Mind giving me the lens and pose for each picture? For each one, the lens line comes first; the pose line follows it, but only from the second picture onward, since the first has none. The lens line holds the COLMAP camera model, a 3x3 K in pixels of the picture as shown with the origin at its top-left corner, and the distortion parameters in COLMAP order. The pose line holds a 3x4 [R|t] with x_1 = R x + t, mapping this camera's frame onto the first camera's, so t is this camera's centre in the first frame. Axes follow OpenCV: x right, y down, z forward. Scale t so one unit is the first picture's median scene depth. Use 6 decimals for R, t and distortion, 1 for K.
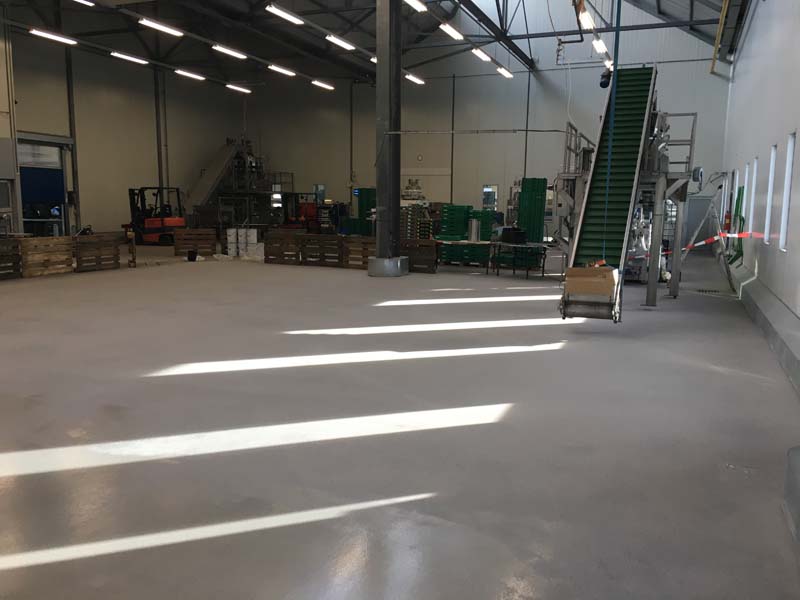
lens RADIAL K [[679.6, 0, 413.5], [0, 679.6, 303.5], [0, 0, 1]] dist [0.087178, -0.113265]
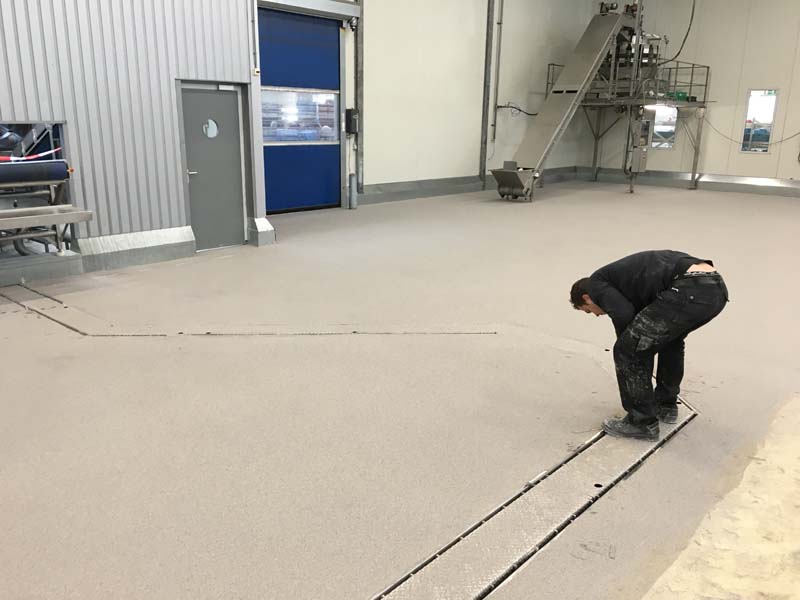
lens RADIAL K [[679.6, 0, 423.2], [0, 679.6, 308.6], [0, 0, 1]] dist [0.087178, -0.113265]
pose [[0.946310, 0.090809, -0.310242, -0.255125], [-0.048615, 0.988796, 0.141134, -0.083511], [0.319583, -0.118474, 0.940123, 0.485537]]
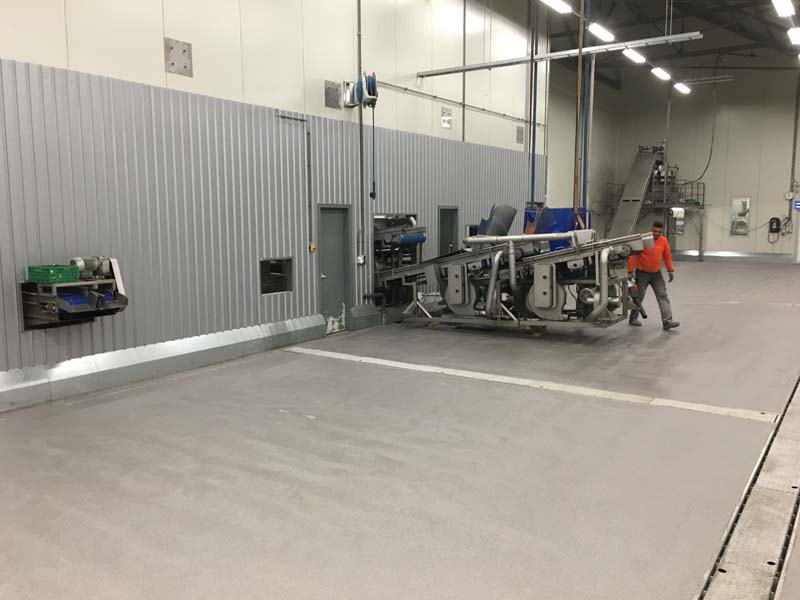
lens RADIAL K [[679.6, 0, 404.1], [0, 679.6, 302.2], [0, 0, 1]] dist [0.087178, -0.113265]
pose [[0.975095, 0.018944, -0.220977, -0.438253], [-0.021571, 0.999722, -0.009477, -0.032943], [0.220736, 0.014008, 0.975233, 0.100249]]
